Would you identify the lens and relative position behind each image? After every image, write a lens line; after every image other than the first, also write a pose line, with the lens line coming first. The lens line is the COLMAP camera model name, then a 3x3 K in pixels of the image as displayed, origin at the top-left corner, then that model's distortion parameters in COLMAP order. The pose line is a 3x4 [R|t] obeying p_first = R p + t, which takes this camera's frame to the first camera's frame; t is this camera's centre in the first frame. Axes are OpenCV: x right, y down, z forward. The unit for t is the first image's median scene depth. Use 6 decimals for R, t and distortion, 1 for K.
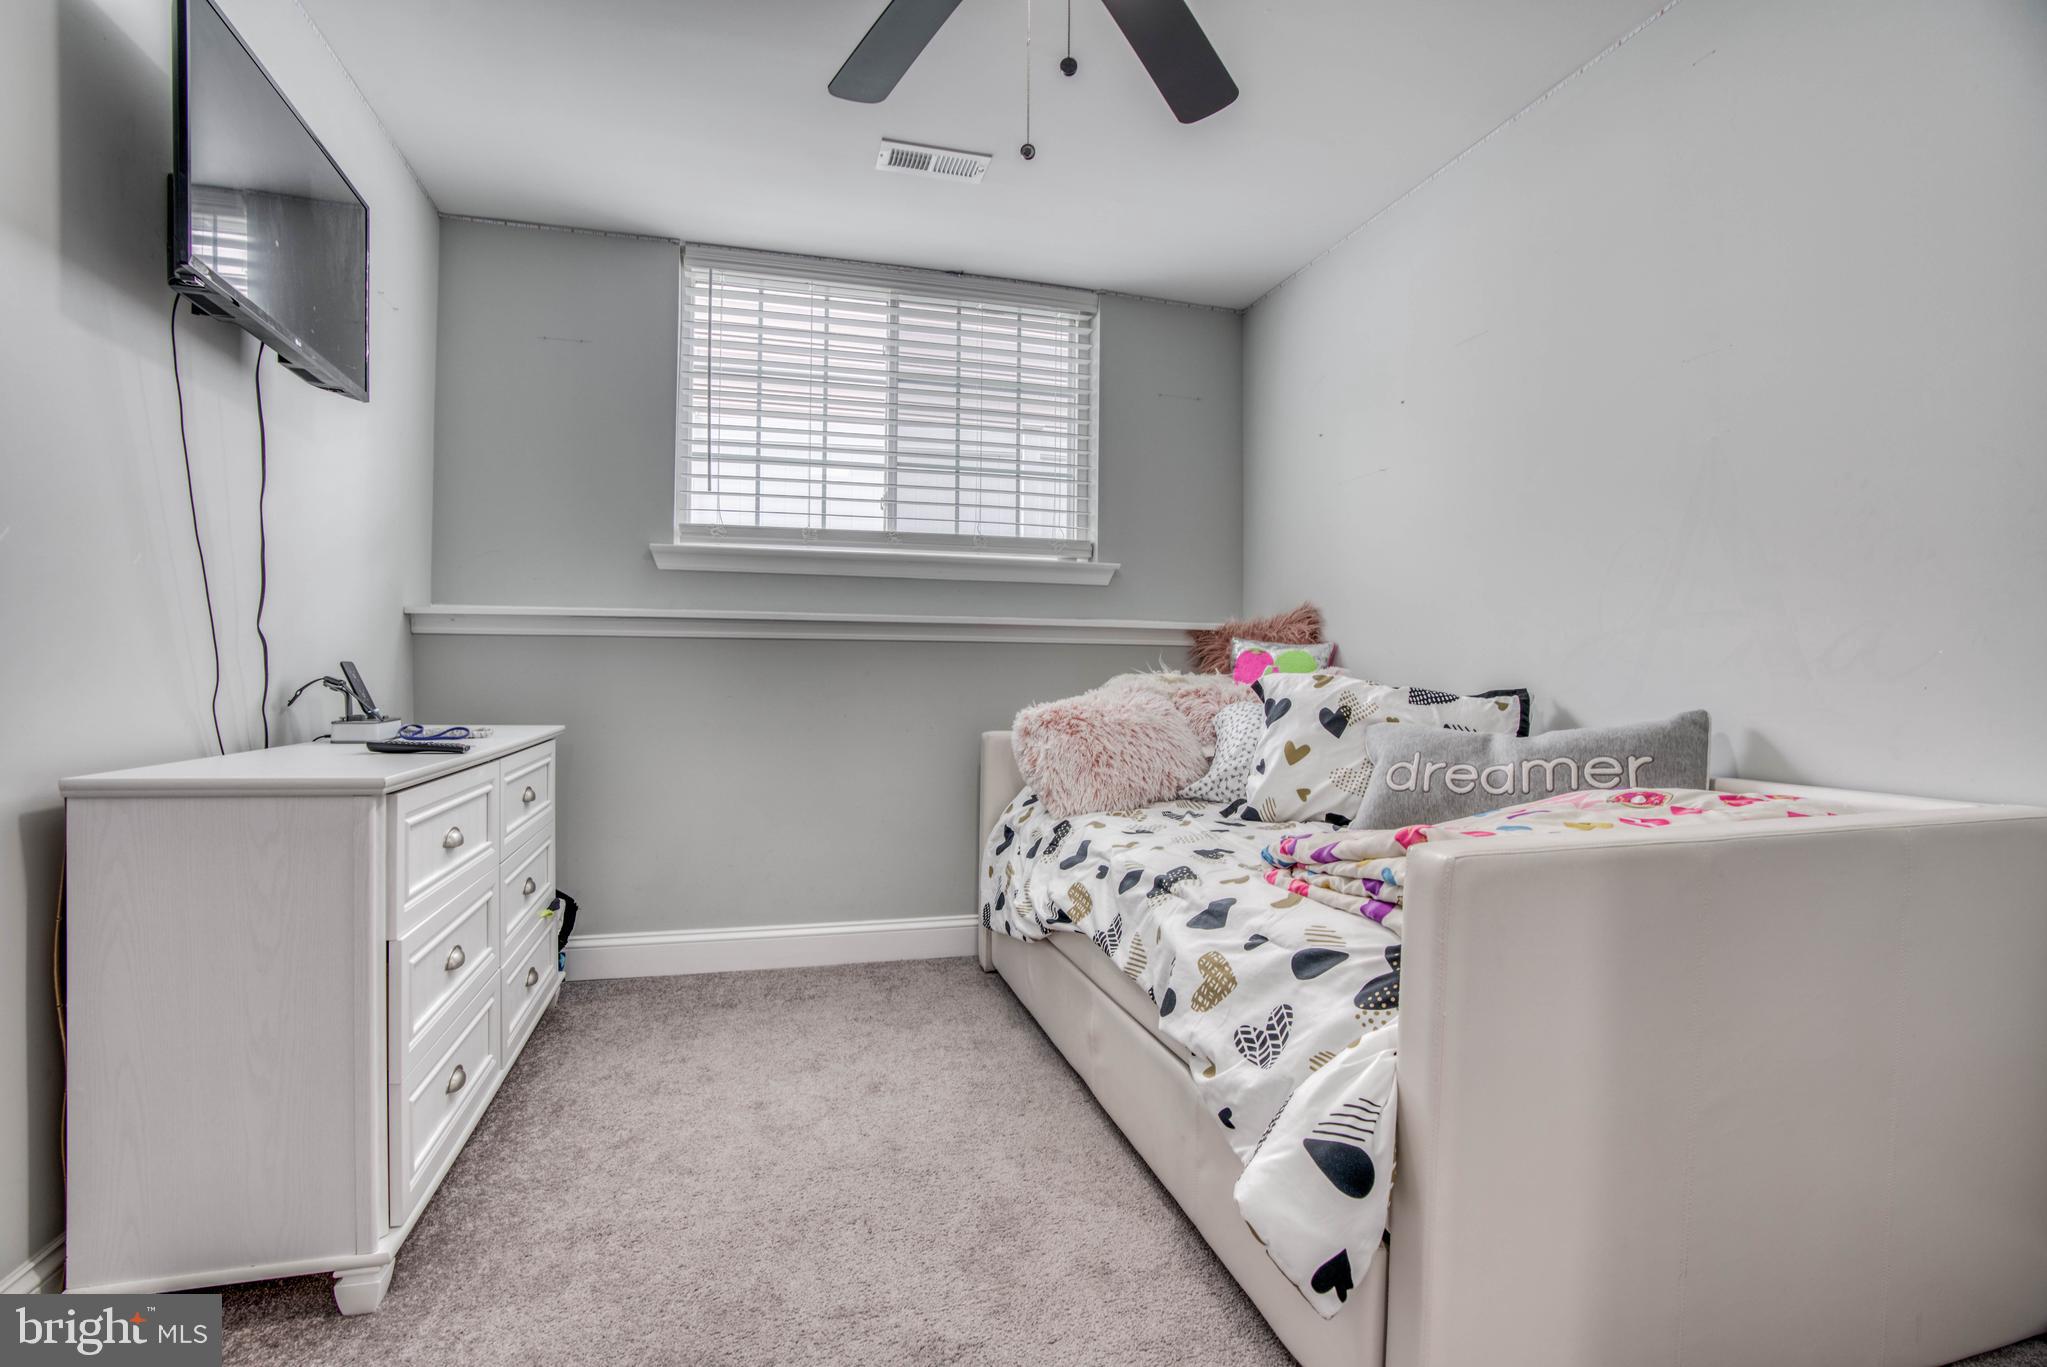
lens RADIAL K [[952.3, 0, 1006.2], [0, 952.3, 685.5], [0, 0, 1]] dist [-0.070071, 0.030298]
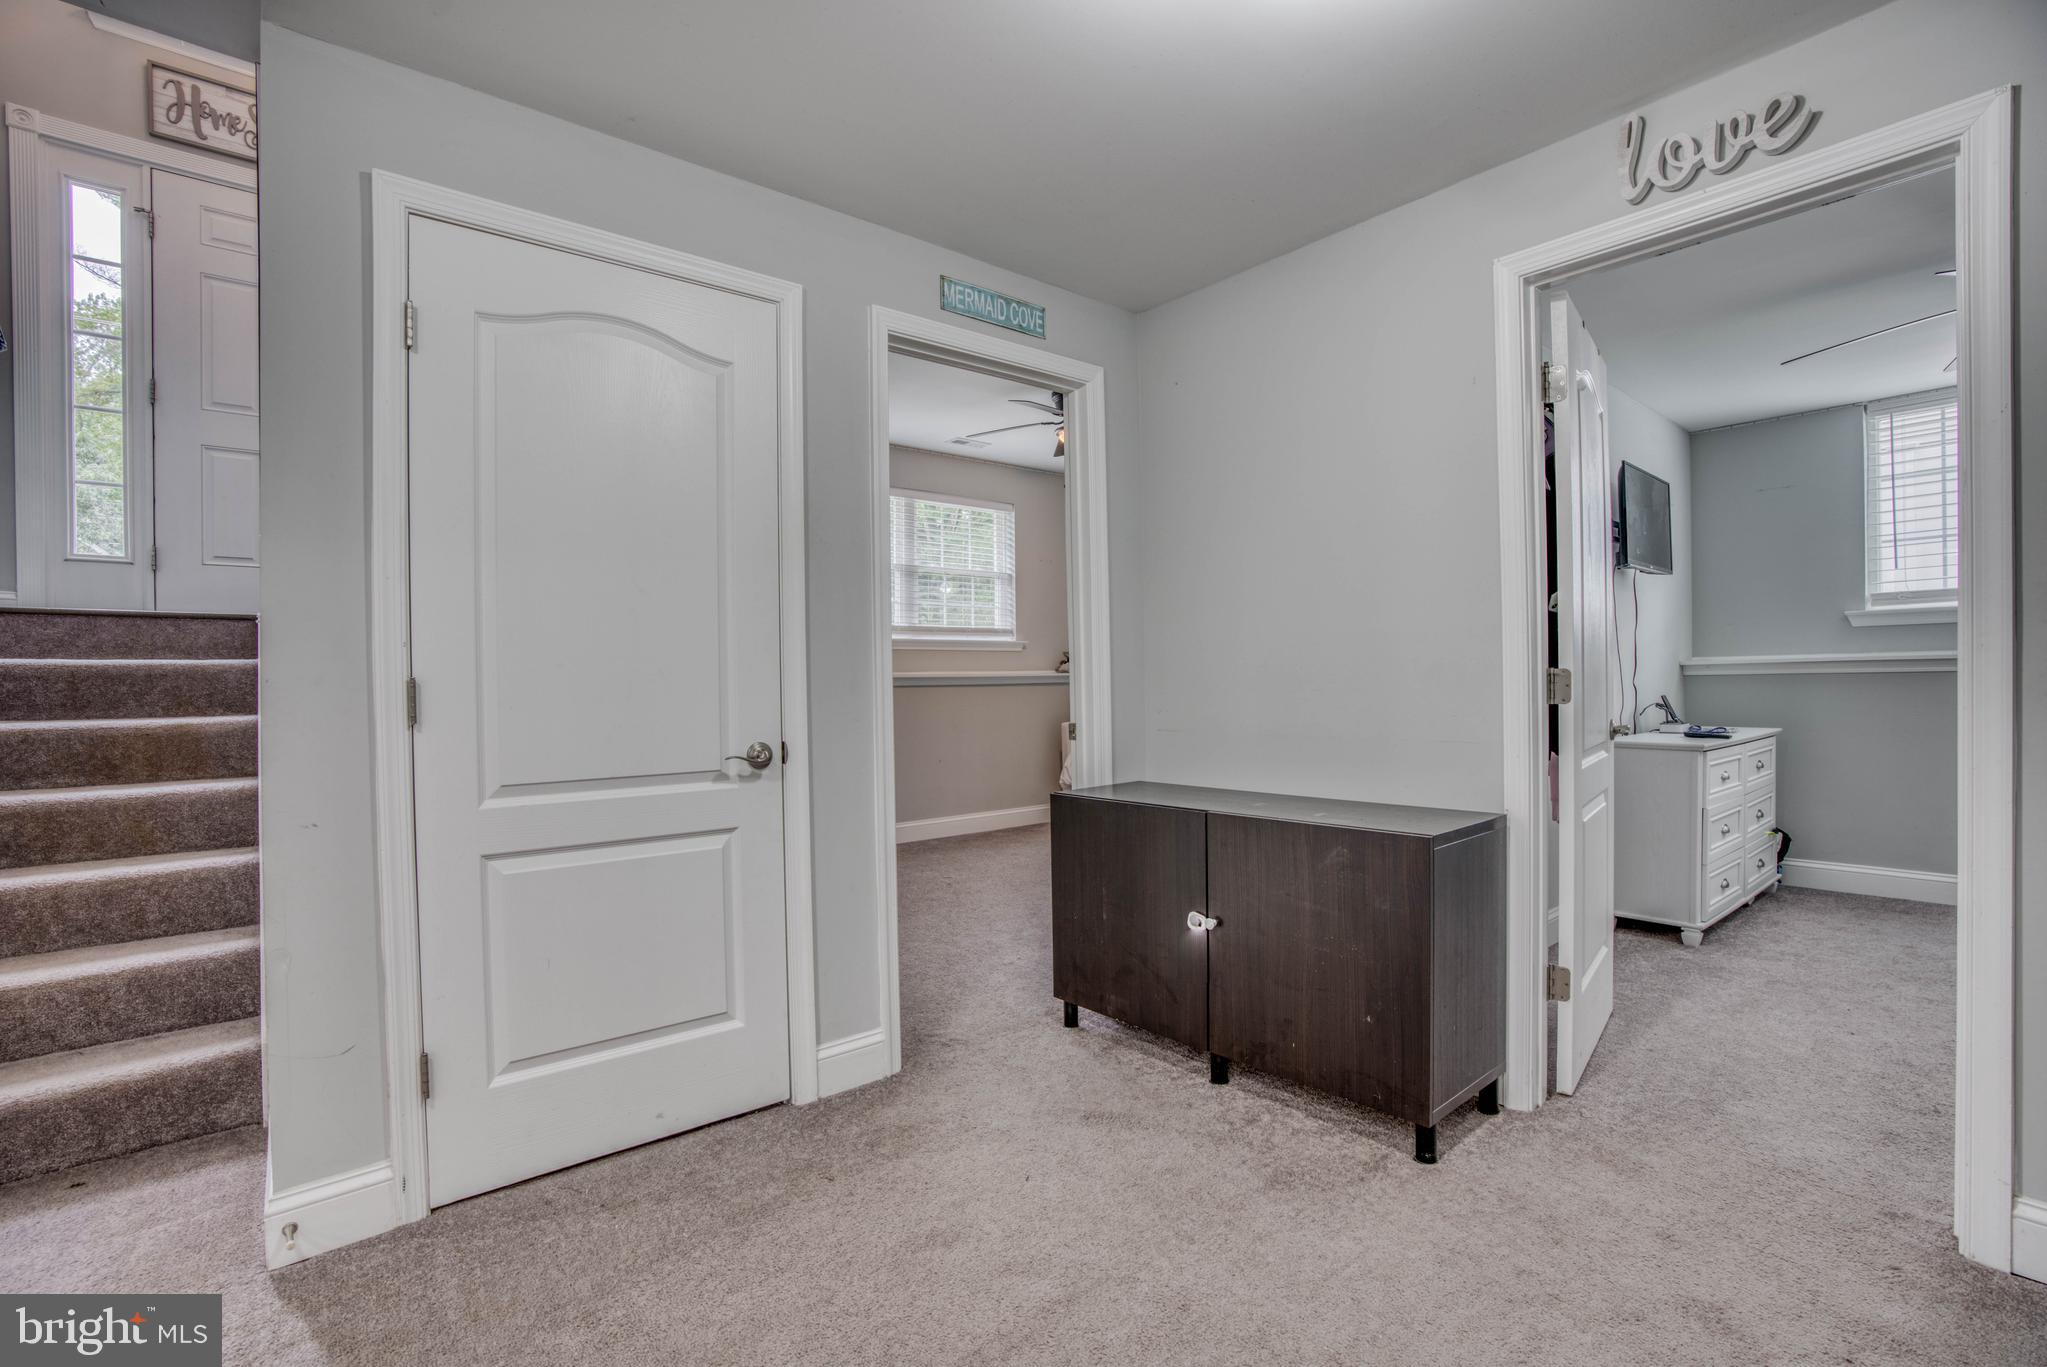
lens RADIAL K [[952.3, 0, 1006.2], [0, 952.3, 685.5], [0, 0, 1]] dist [-0.070071, 0.030298]
pose [[0.418217, -0.009429, -0.908298, 0.493604], [0.007834, 0.999946, -0.006773, -0.037678], [0.908313, -0.004283, 0.418269, -1.054051]]
